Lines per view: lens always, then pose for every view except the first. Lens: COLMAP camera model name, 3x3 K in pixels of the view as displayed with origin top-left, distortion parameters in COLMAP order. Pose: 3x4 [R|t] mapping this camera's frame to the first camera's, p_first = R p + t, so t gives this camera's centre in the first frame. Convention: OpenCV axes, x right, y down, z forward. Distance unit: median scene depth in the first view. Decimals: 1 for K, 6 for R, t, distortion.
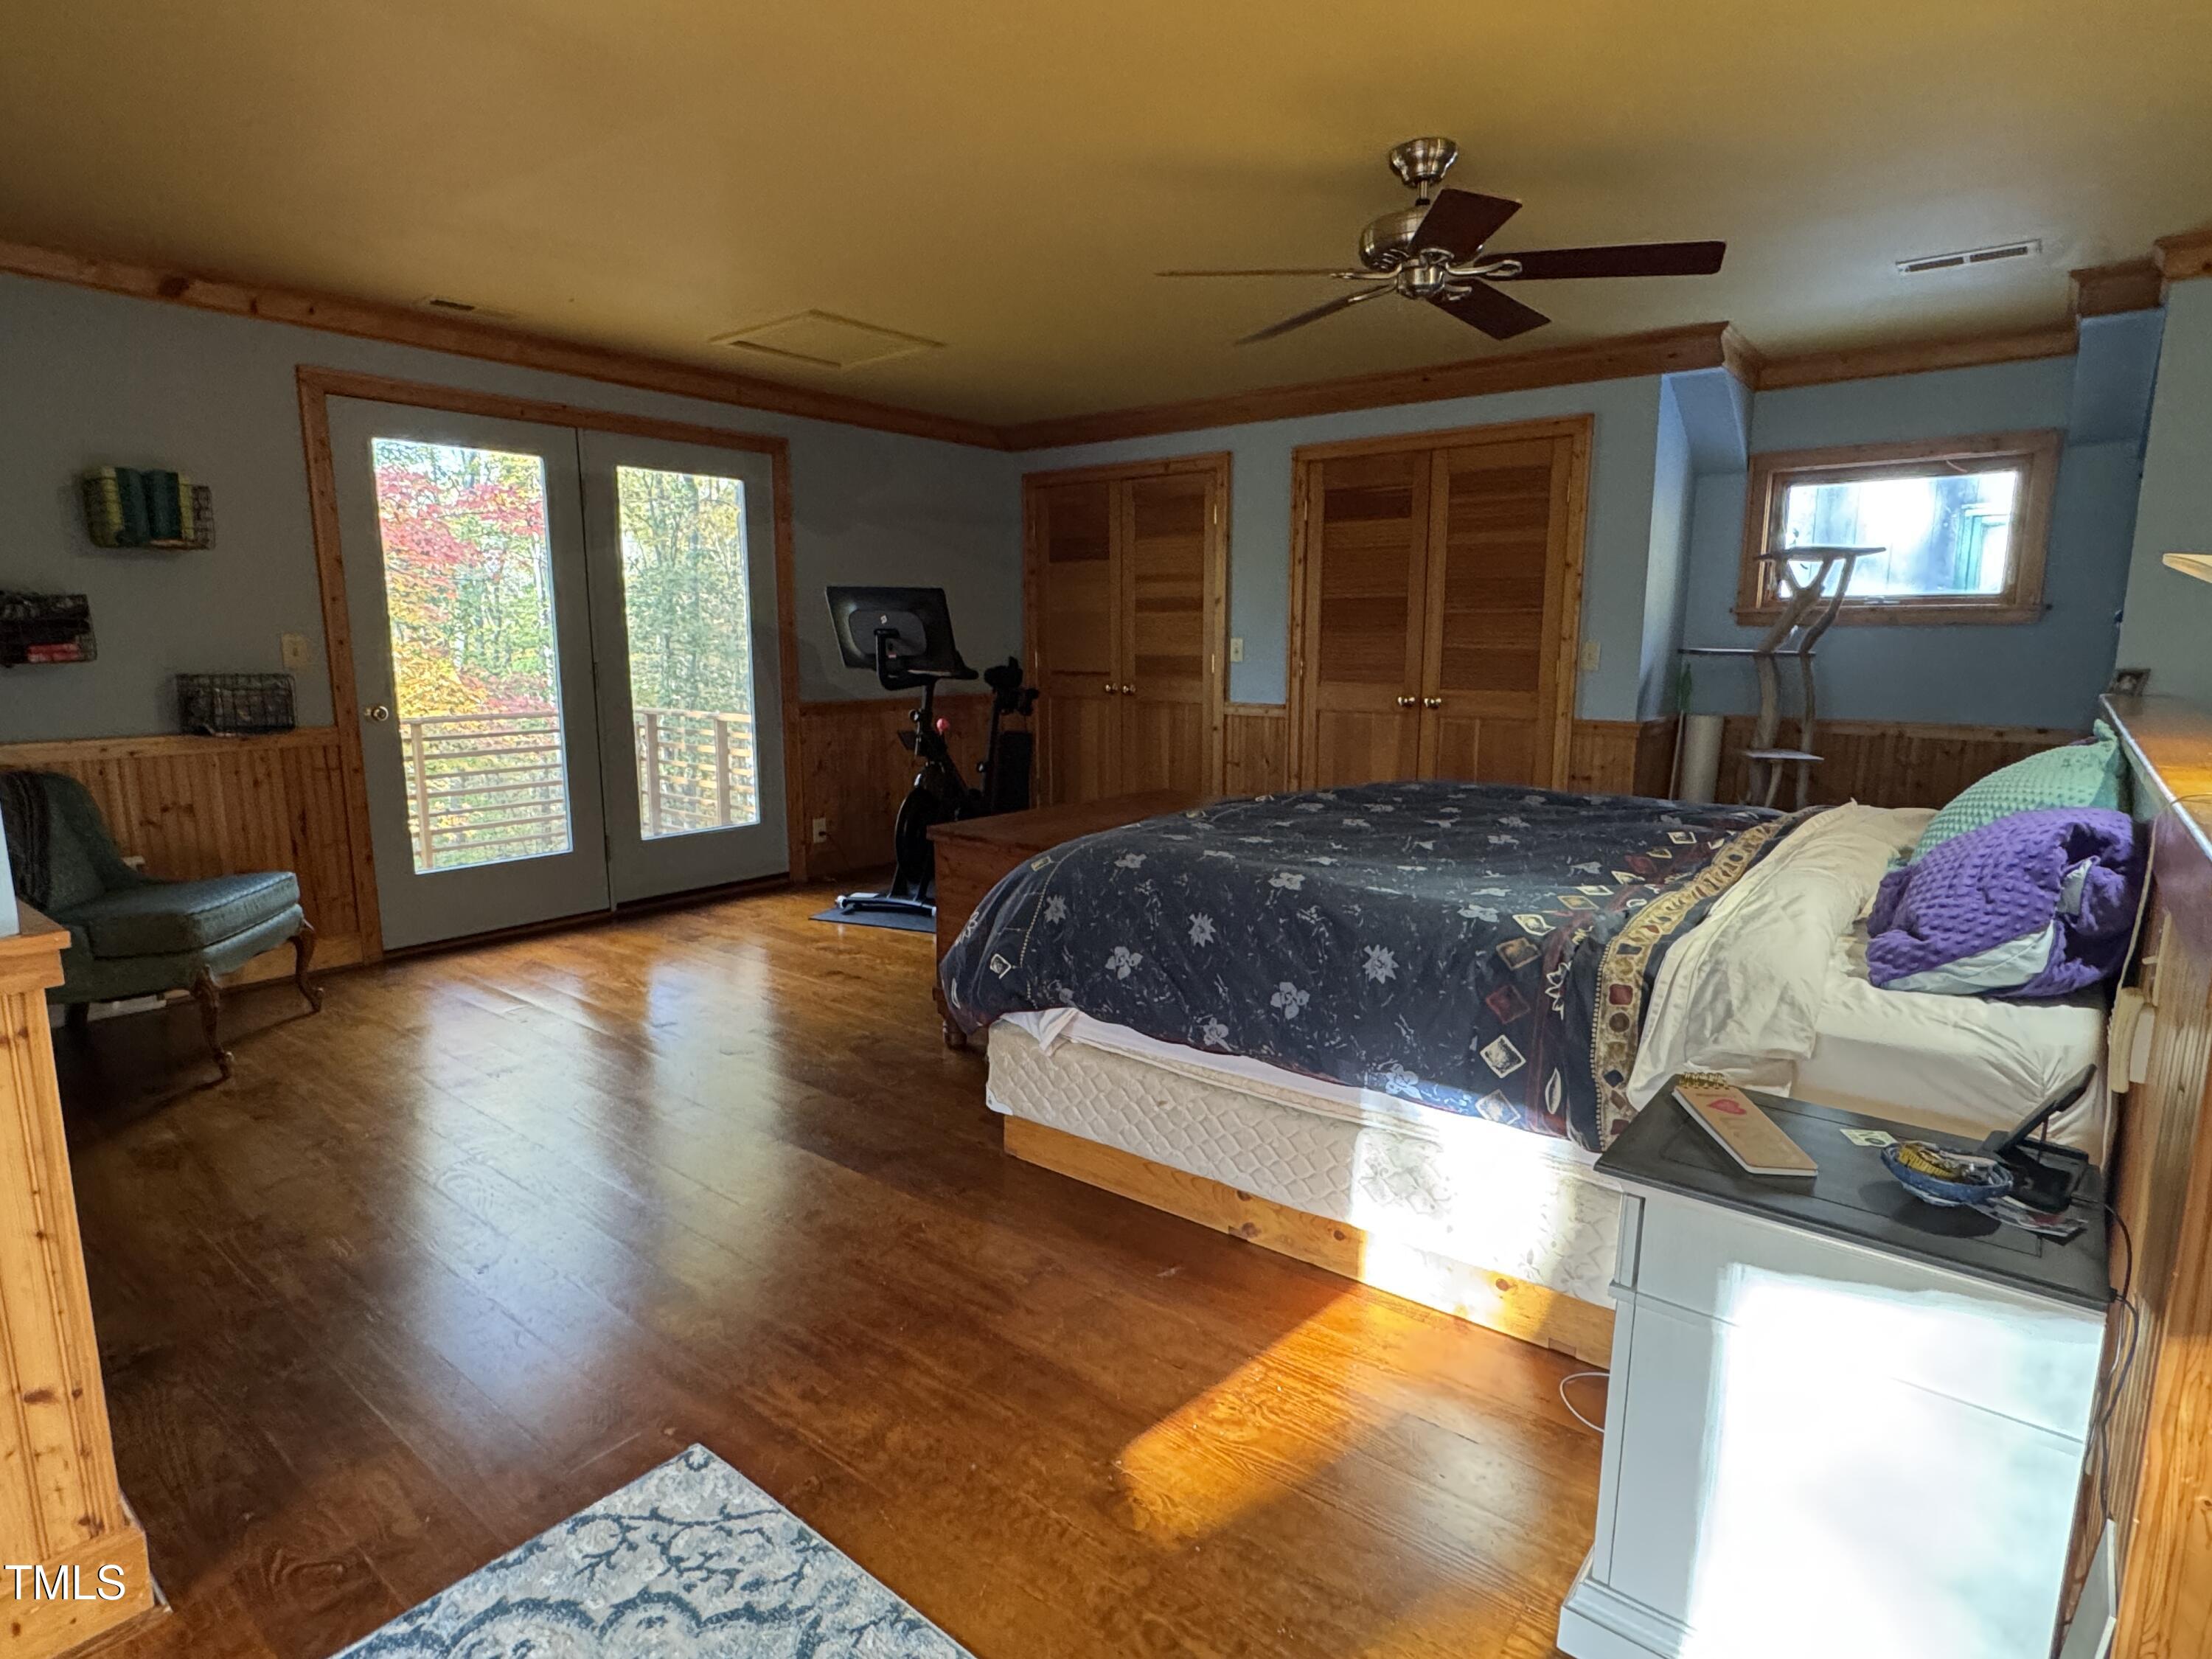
lens RADIAL K [[1172.3, 0, 1106.7], [0, 1172.3, 831.5], [0, 0, 1]] dist [-0.004245, -0.000588]
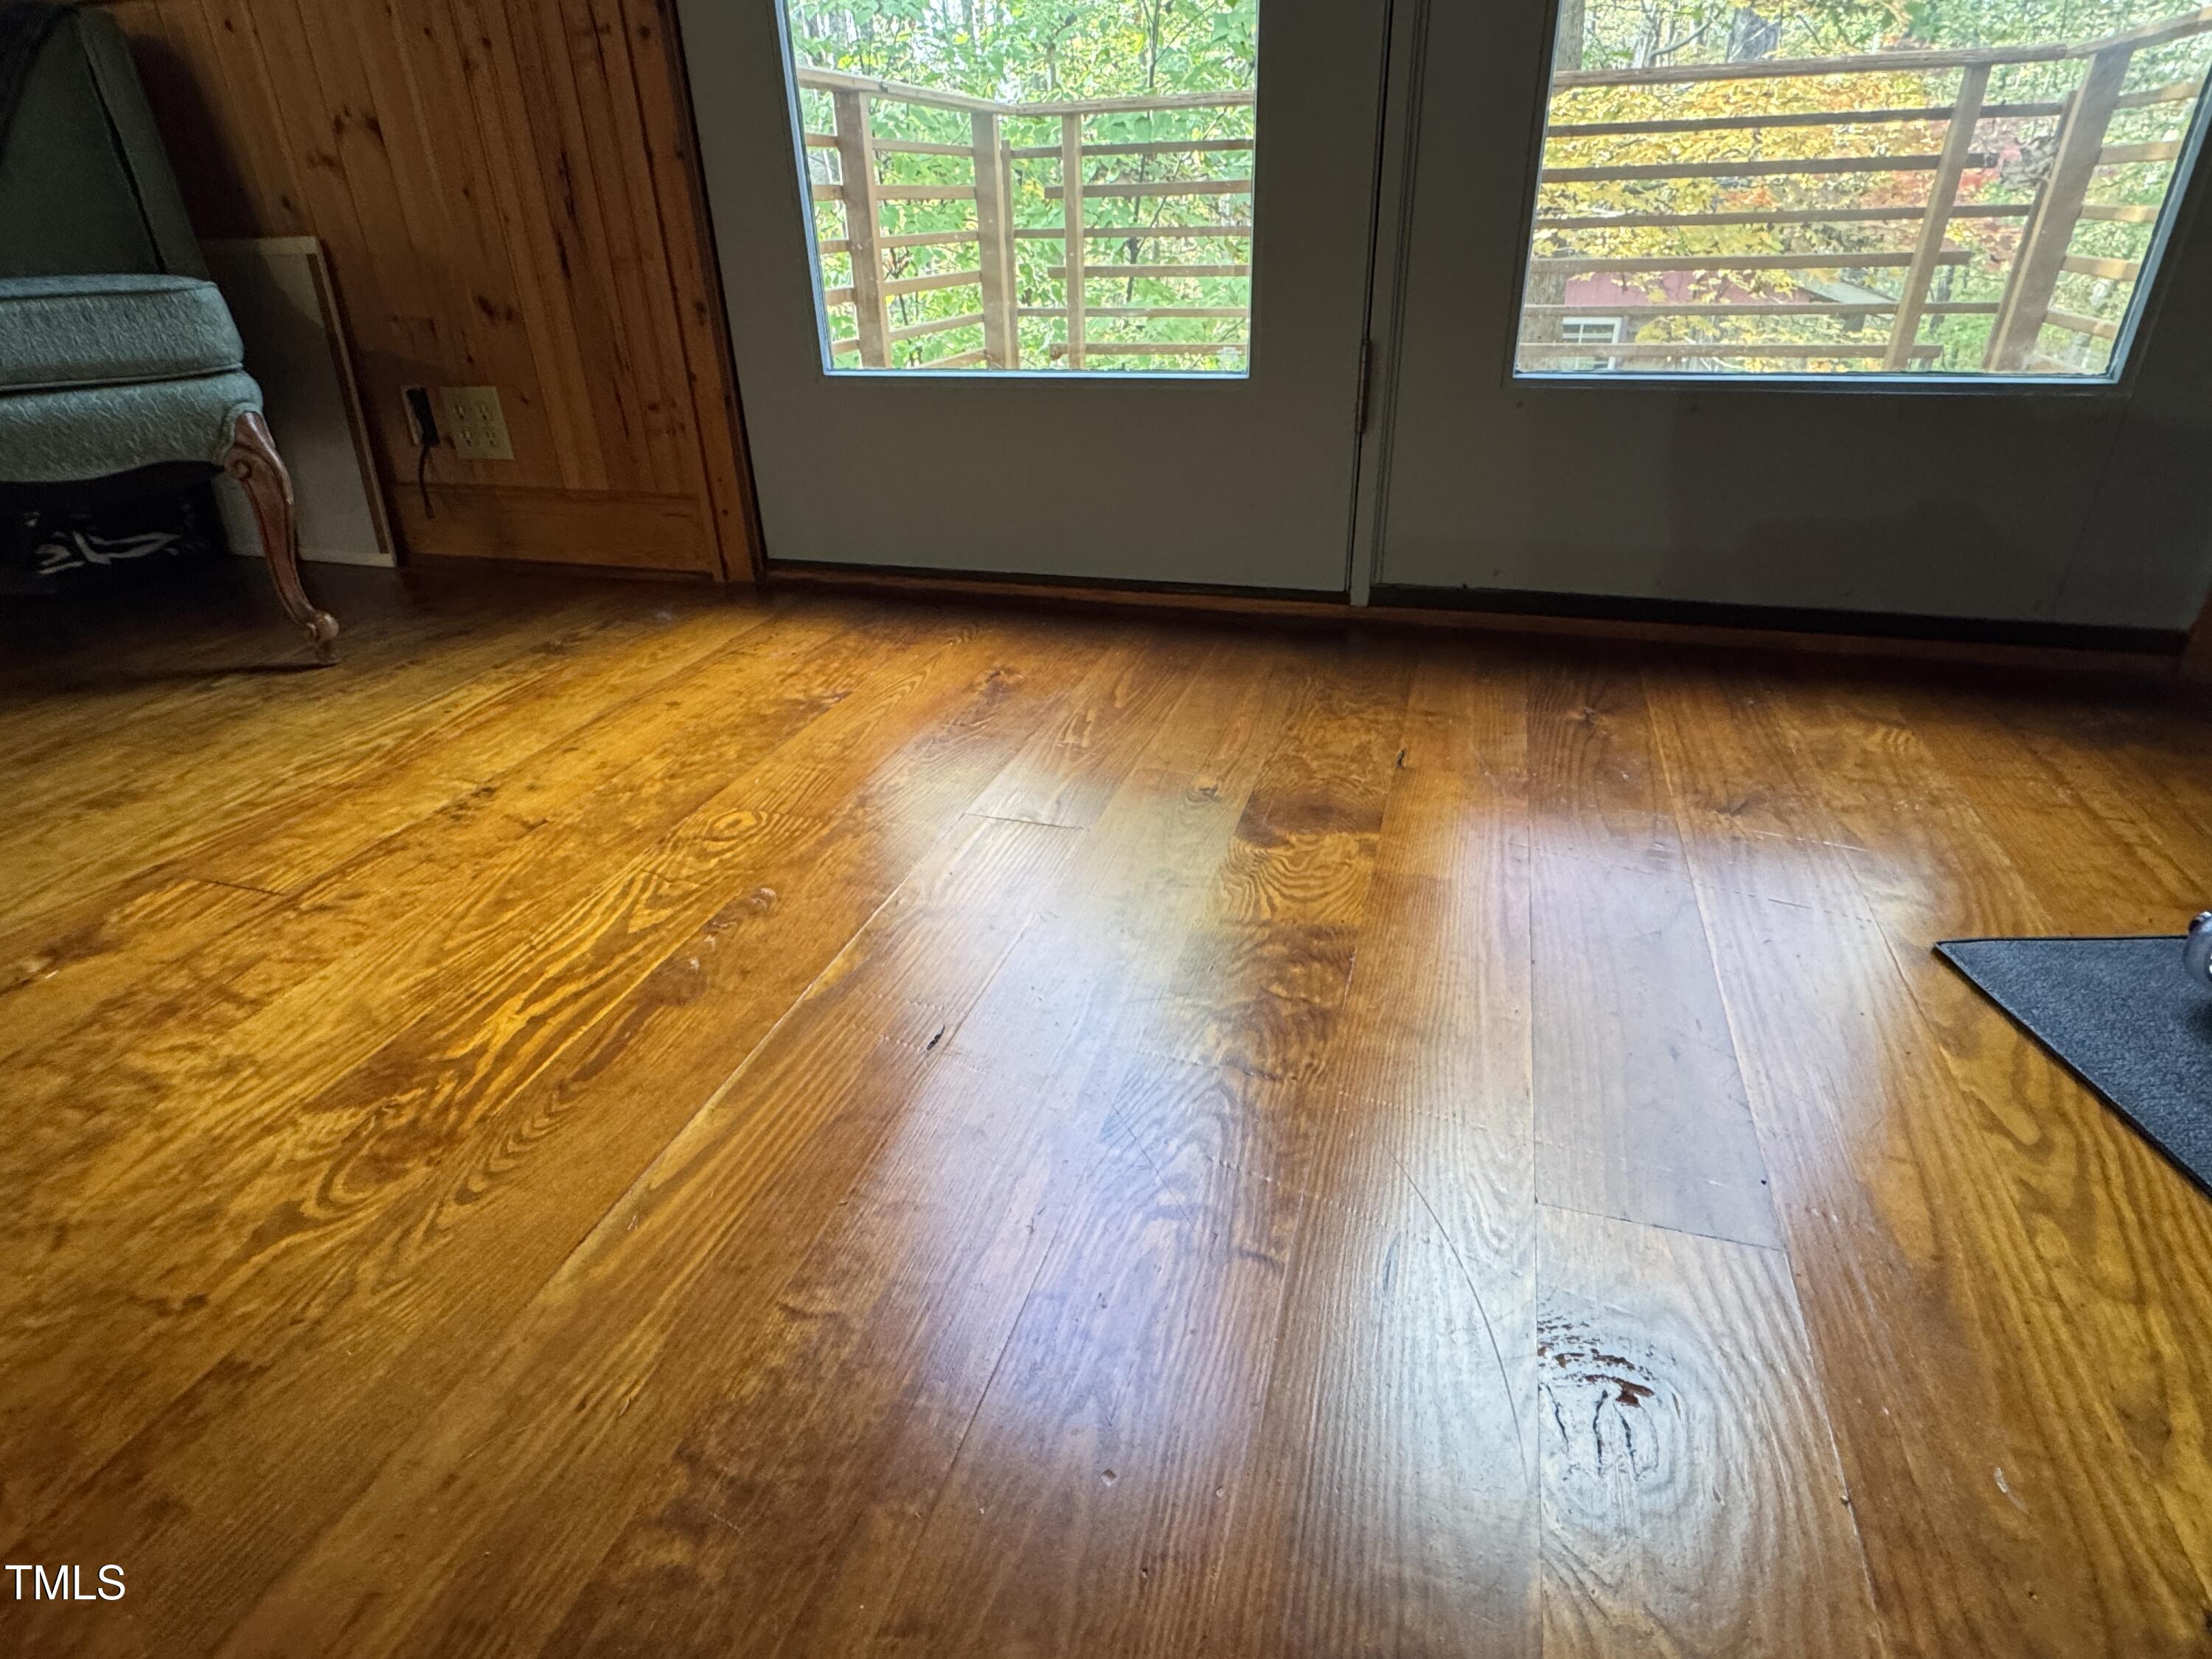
lens RADIAL K [[1172.3, 0, 1101.4], [0, 1172.3, 834.2], [0, 0, 1]] dist [-0.004245, -0.000588]
pose [[0.359124, 0.423055, -0.831898, -0.196087], [-0.129976, 0.905346, 0.404296, 0.006995], [0.924195, -0.037065, 0.380118, 1.000526]]
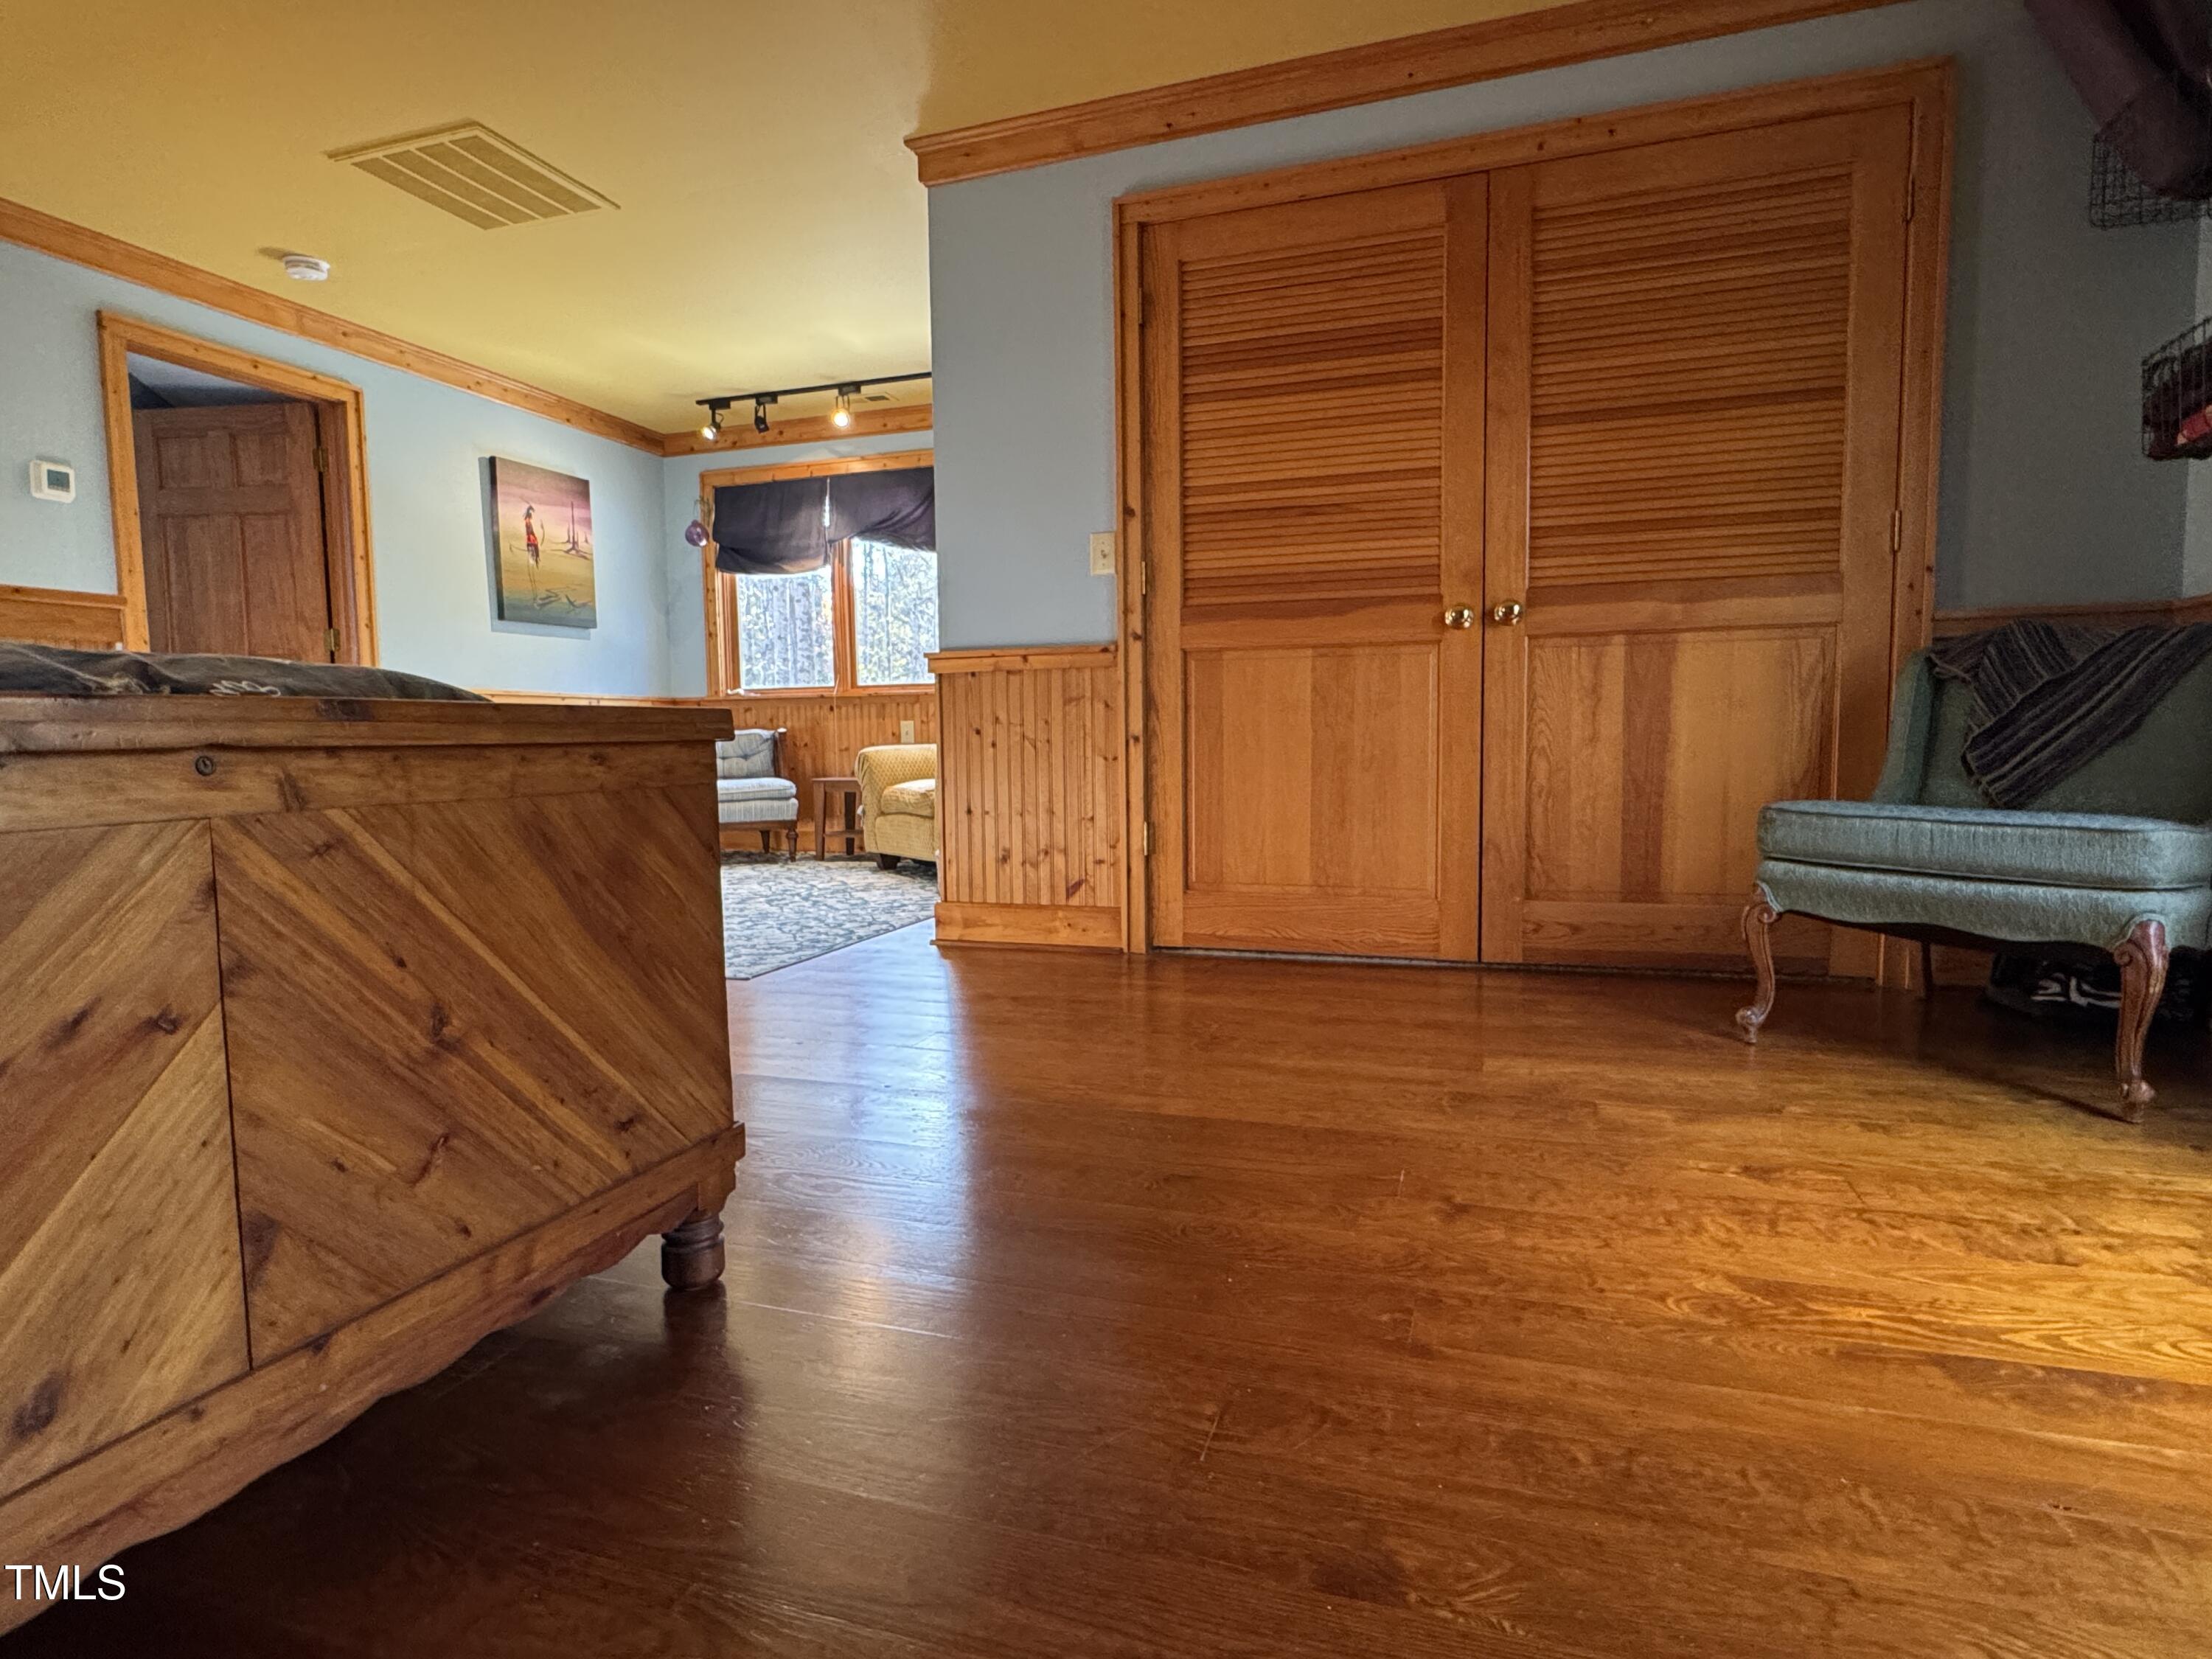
lens RADIAL K [[1172.3, 0, 1100.8], [0, 1172.3, 829.0], [0, 0, 1]] dist [-0.004245, -0.000588]
pose [[-0.938552, 0.033122, -0.343544, -0.112540], [-0.051653, 0.970694, 0.234702, -0.046193], [0.341250, 0.238026, -0.909336, 1.150513]]
